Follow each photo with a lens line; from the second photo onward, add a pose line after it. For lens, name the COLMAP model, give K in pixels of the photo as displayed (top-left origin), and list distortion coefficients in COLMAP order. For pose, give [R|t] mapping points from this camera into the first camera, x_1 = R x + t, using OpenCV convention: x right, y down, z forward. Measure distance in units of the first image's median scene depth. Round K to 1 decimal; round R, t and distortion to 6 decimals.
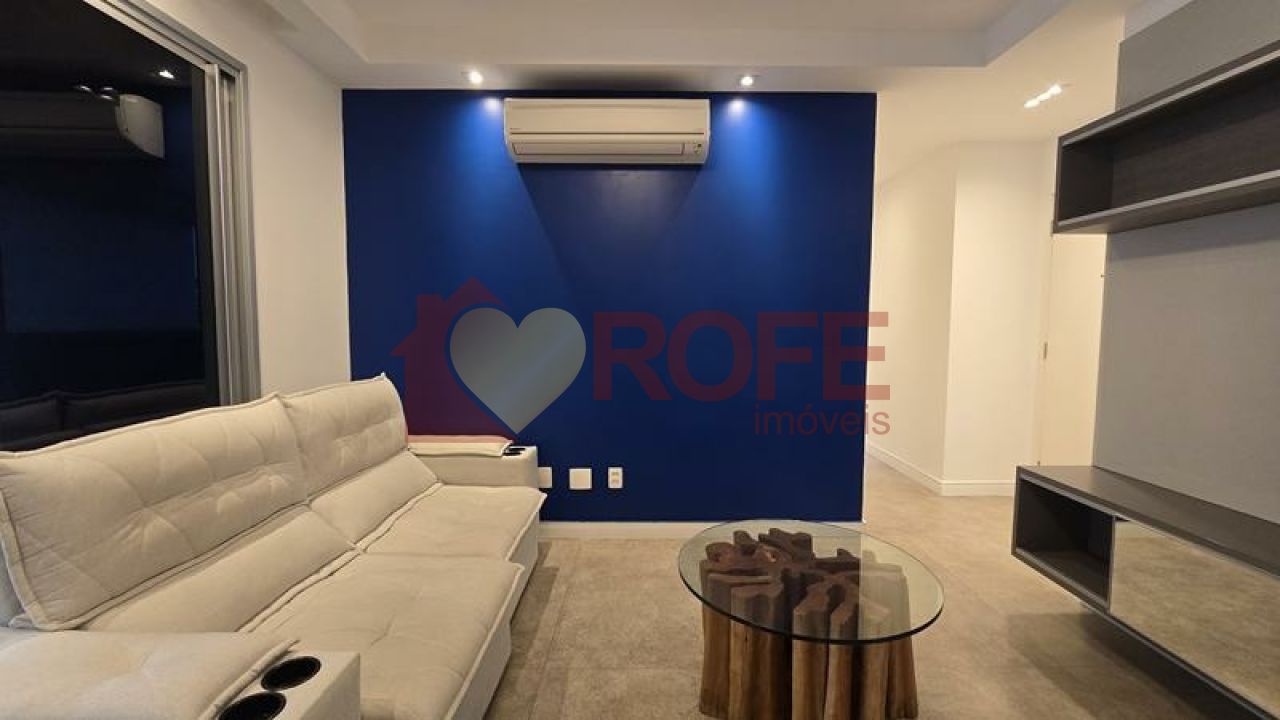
lens RADIAL K [[527.7, 0, 645.1], [0, 527.7, 363.1], [0, 0, 1]] dist [-0.008204, -0.000411]
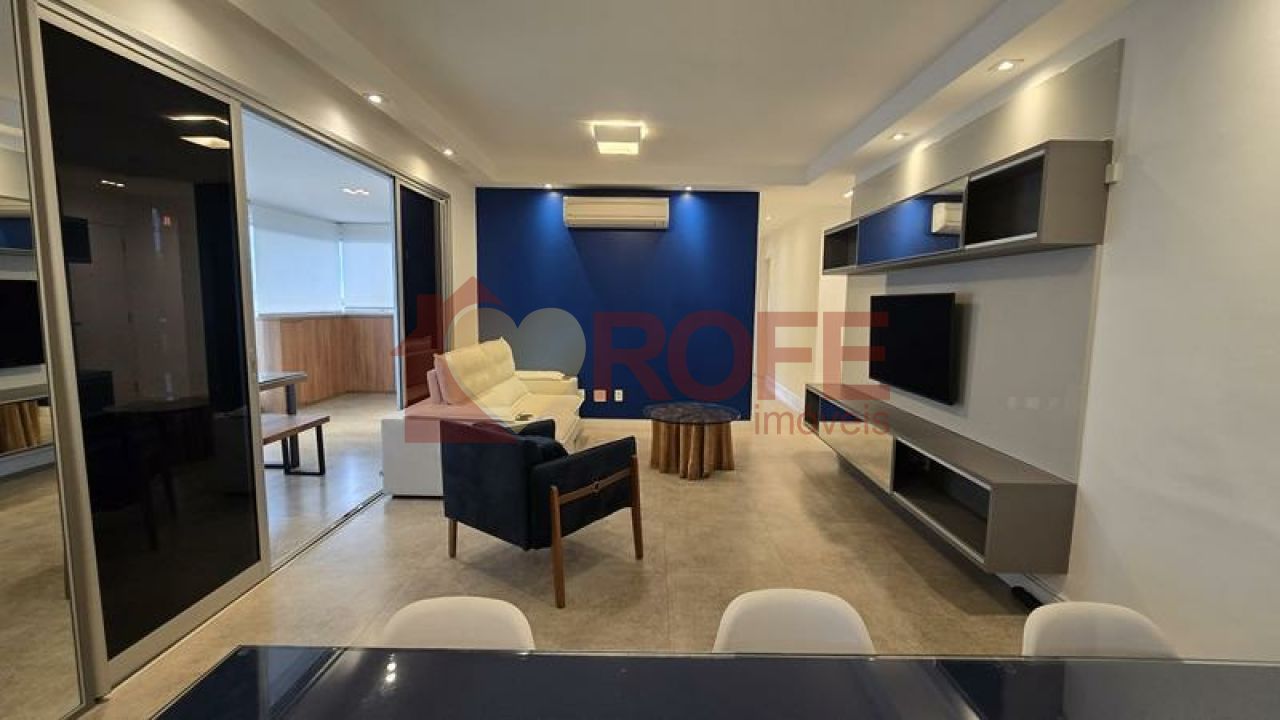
lens RADIAL K [[524.6, 0, 640.0], [0, 524.6, 360.0], [0, 0, 1]] dist [-0.007924, -0.000090]
pose [[0.999770, 0.012508, -0.017449, 0.054053], [-0.011756, 0.999023, 0.042590, 0.012992], [0.017965, -0.042375, 0.998940, -0.915093]]
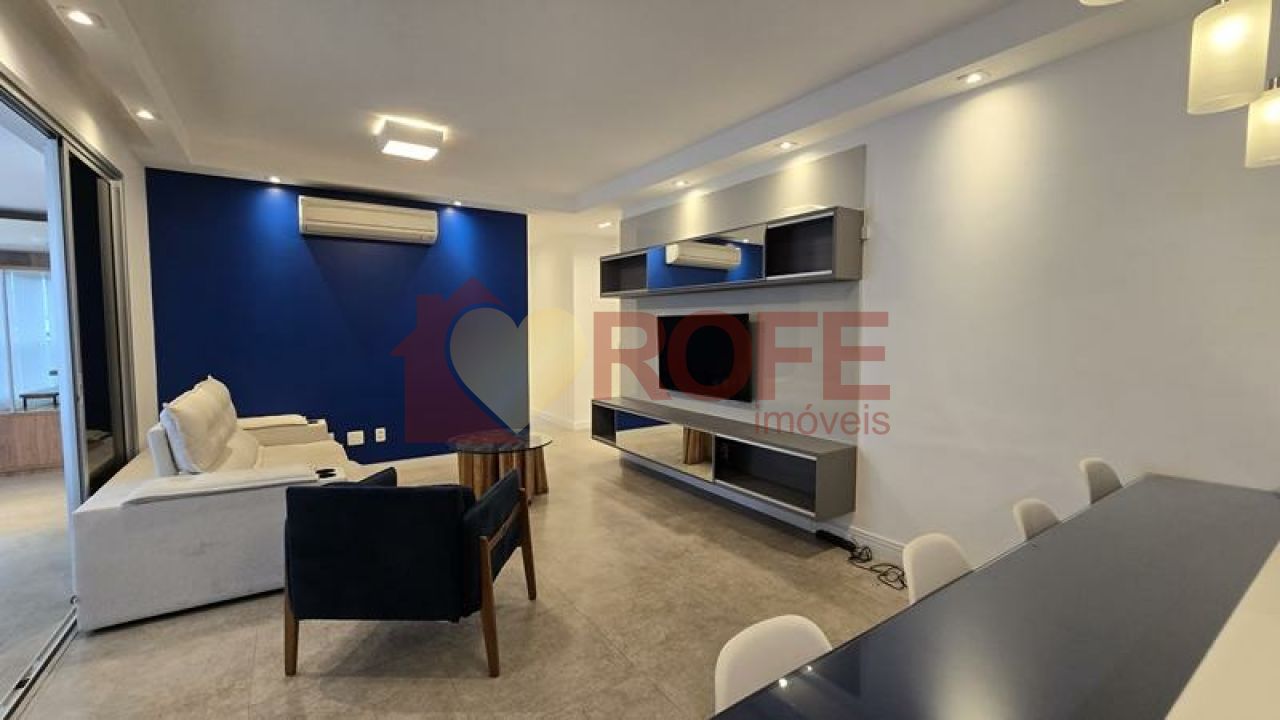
lens RADIAL K [[527.7, 0, 645.1], [0, 527.7, 363.1], [0, 0, 1]] dist [-0.008204, -0.000411]
pose [[0.831713, -0.042788, 0.553555, -0.283268], [0.041088, 0.999036, 0.015488, 0.010564], [-0.553684, 0.009863, 0.832668, -0.825756]]
